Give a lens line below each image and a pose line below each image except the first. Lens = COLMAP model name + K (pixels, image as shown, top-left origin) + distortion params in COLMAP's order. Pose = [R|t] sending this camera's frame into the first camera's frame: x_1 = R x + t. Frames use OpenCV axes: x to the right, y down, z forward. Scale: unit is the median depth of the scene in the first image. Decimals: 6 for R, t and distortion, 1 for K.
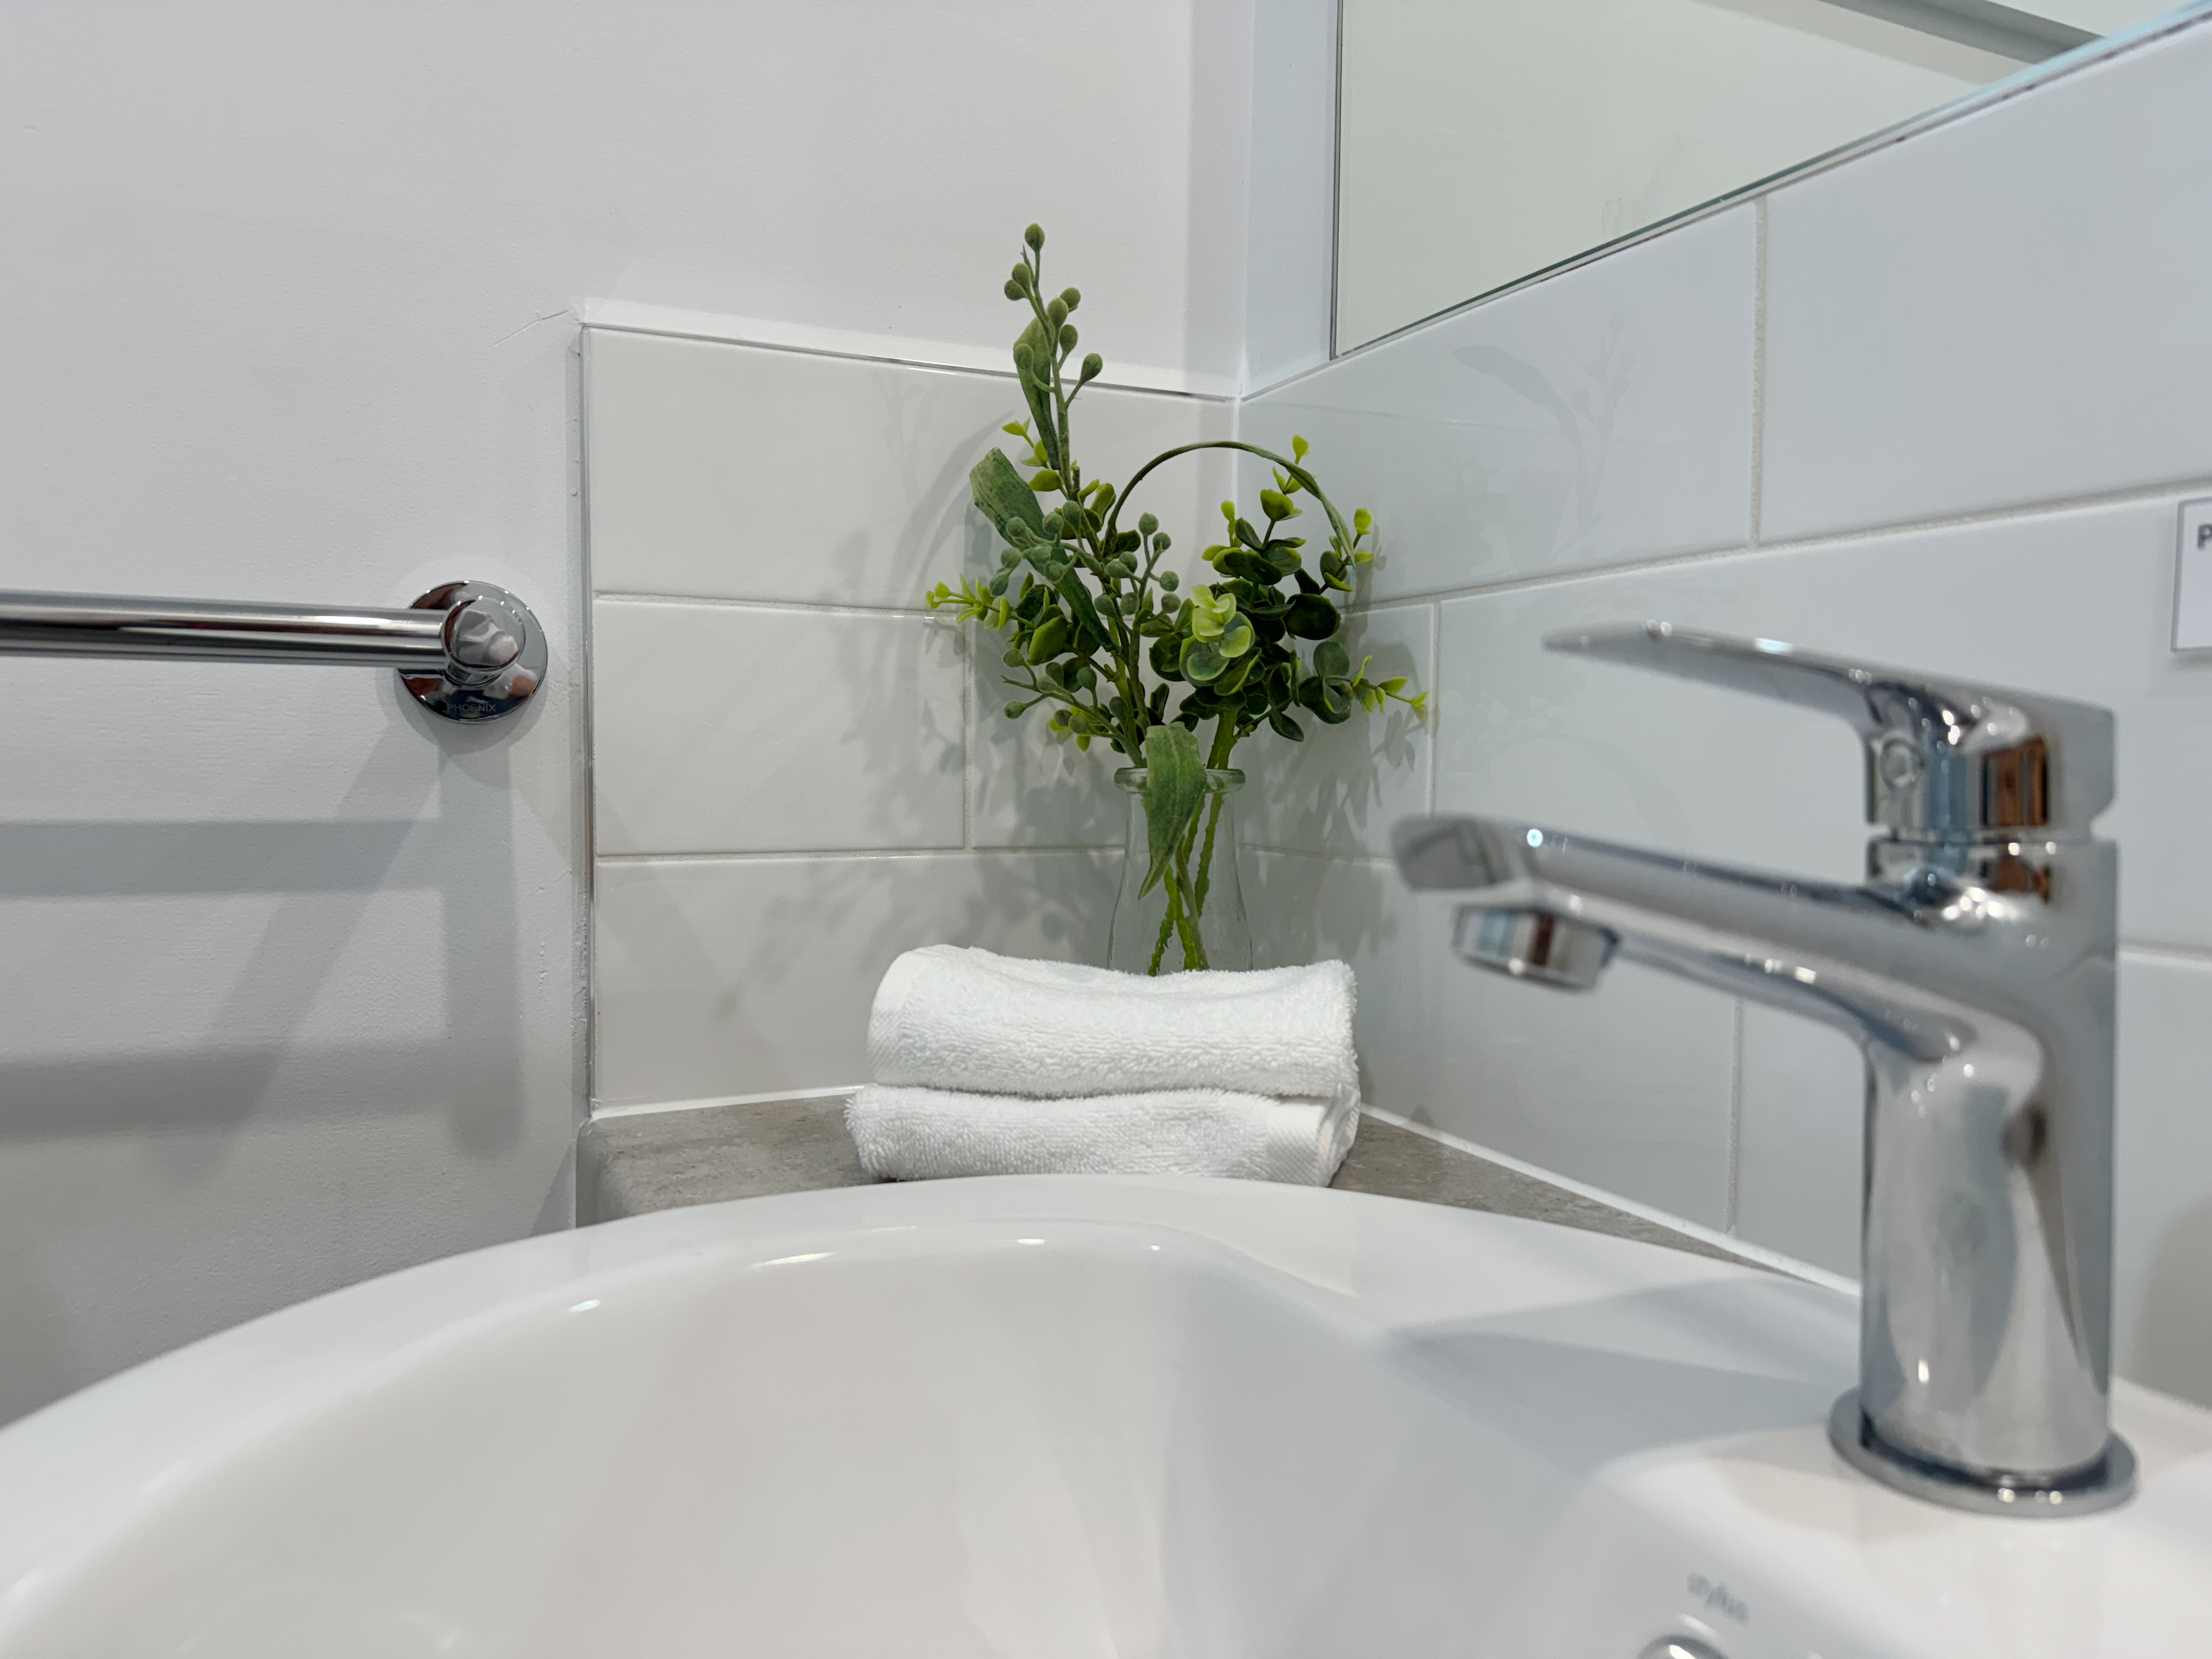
lens RADIAL K [[1569.2, 0, 1103.4], [0, 1569.2, 832.0], [0, 0, 1]] dist [-0.011958, -0.001982]
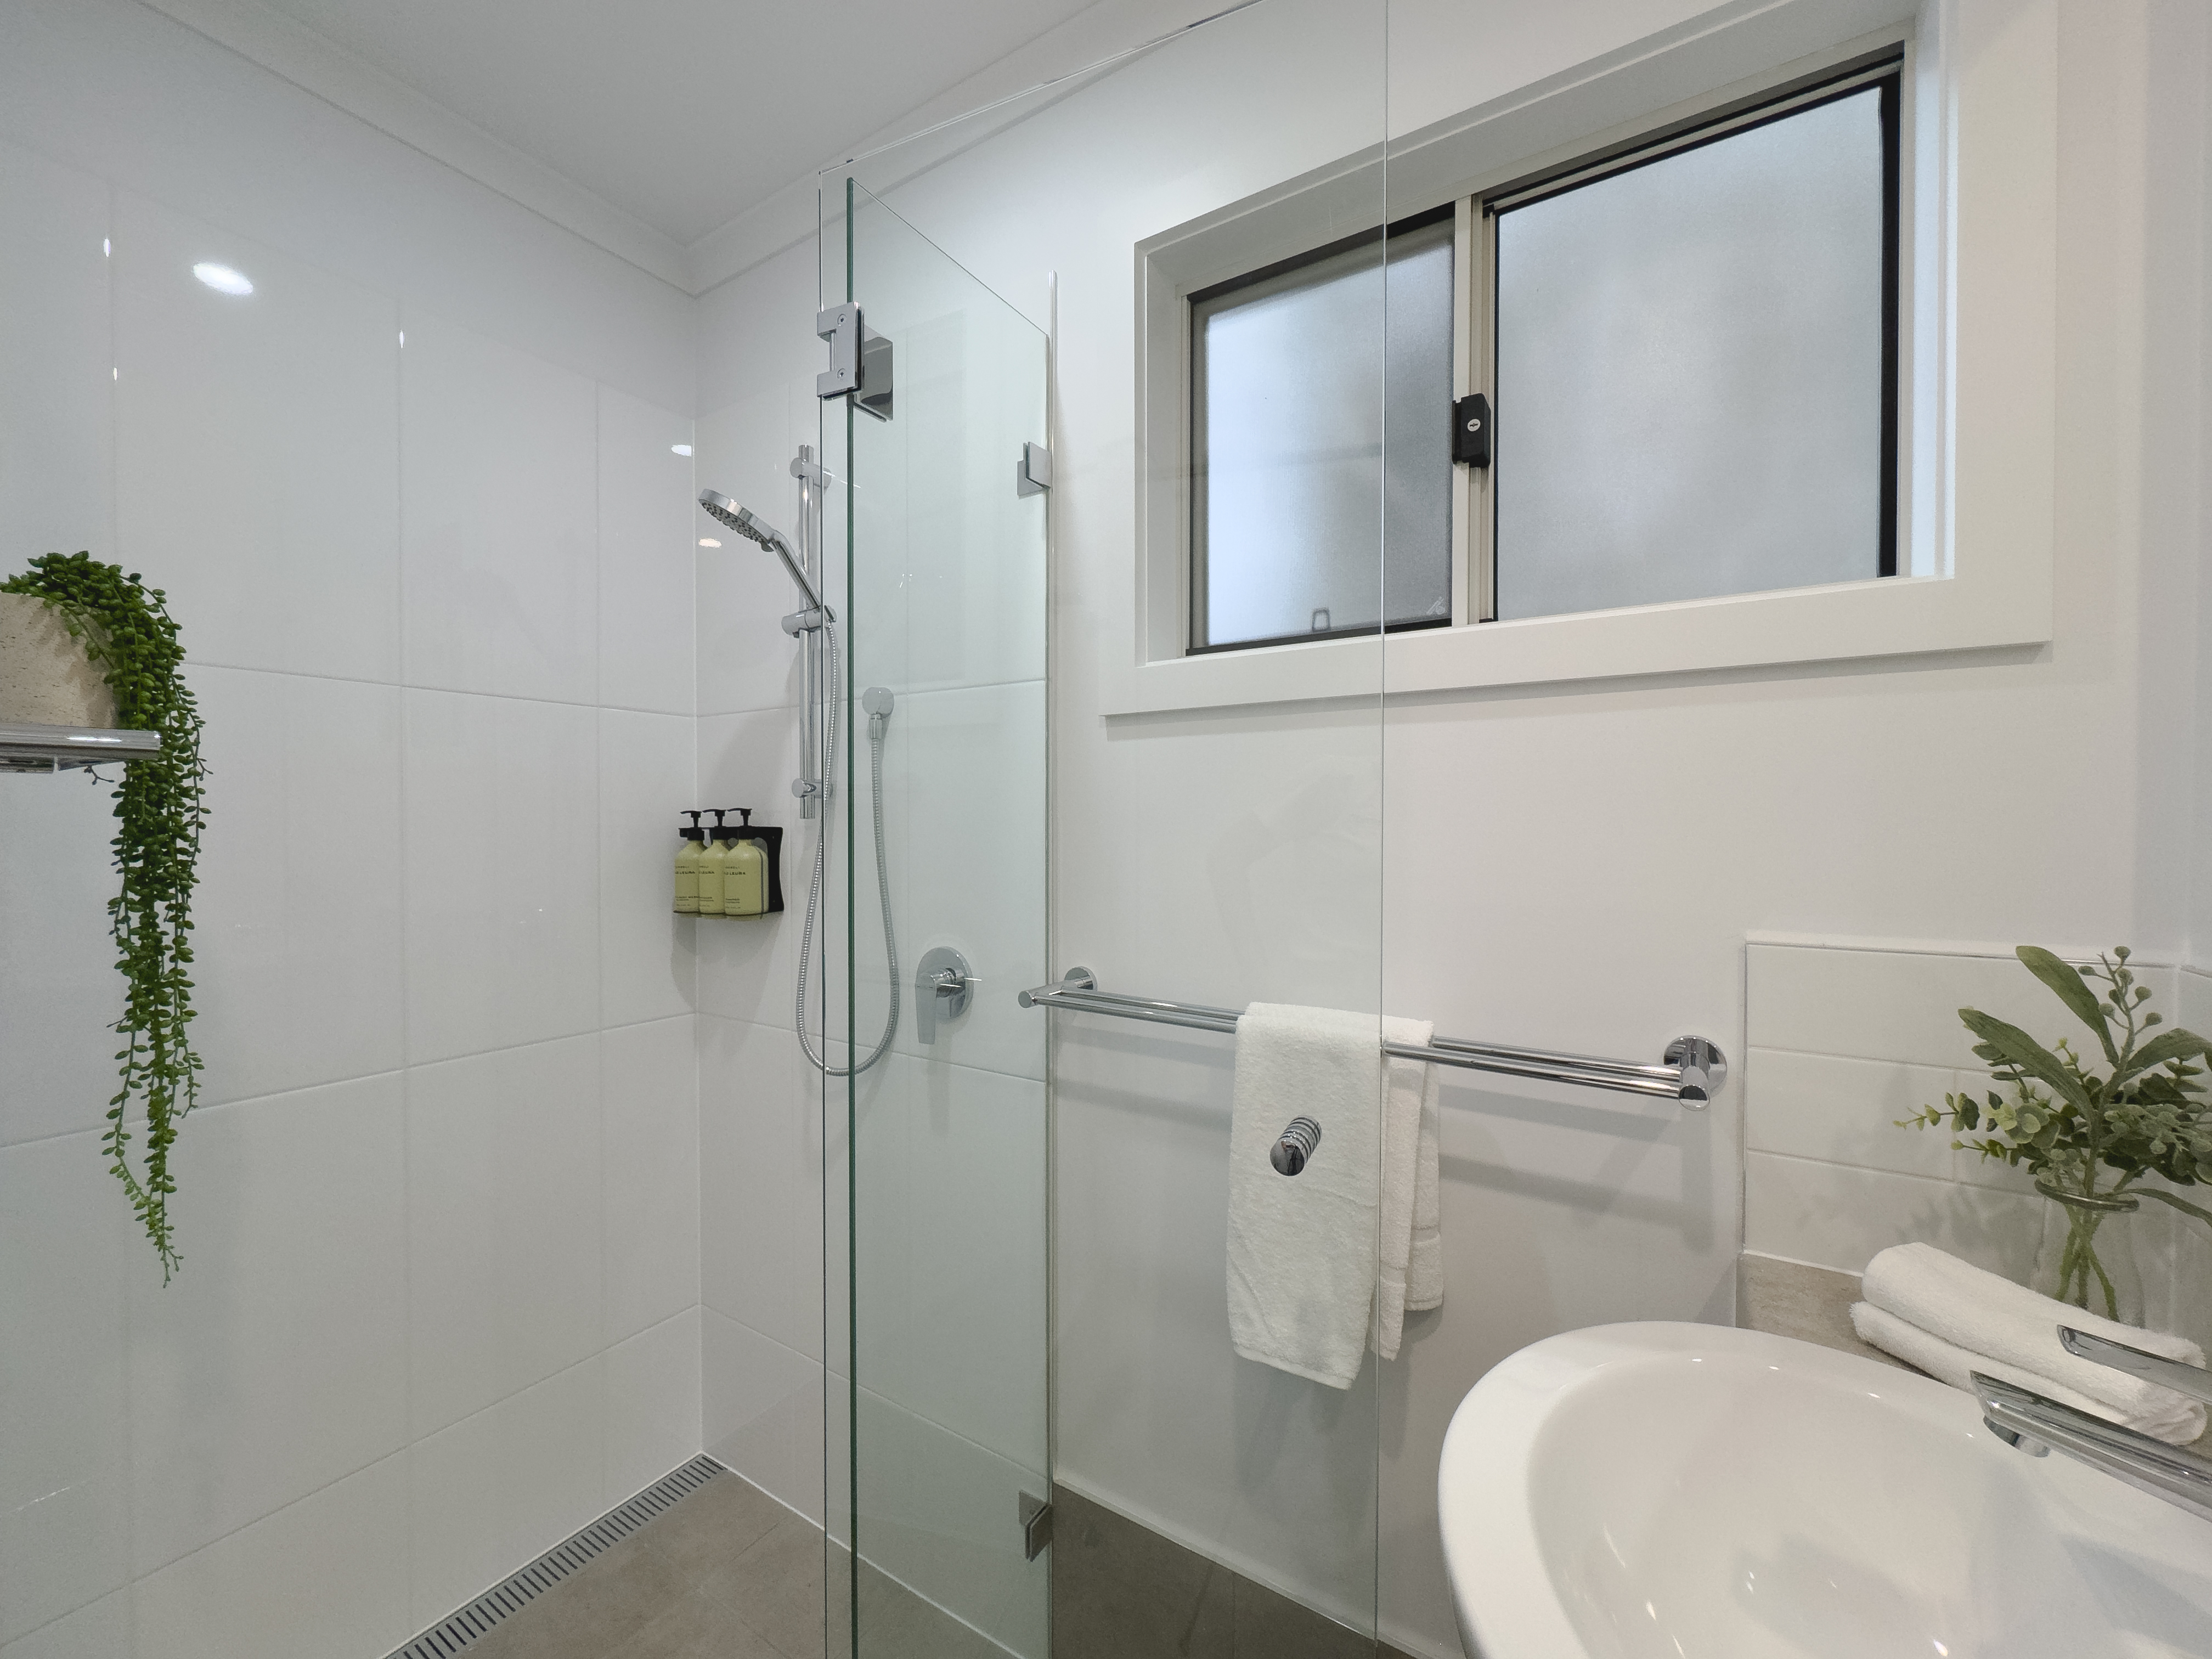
lens RADIAL K [[889.2, 0, 1107.2], [0, 889.2, 831.7], [0, 0, 1]] dist [-0.011027, -0.000065]
pose [[0.532167, 0.006678, -0.846613, 0.328812], [-0.031956, 0.999415, -0.012203, -0.450984], [0.846036, 0.033548, 0.532068, -0.646048]]
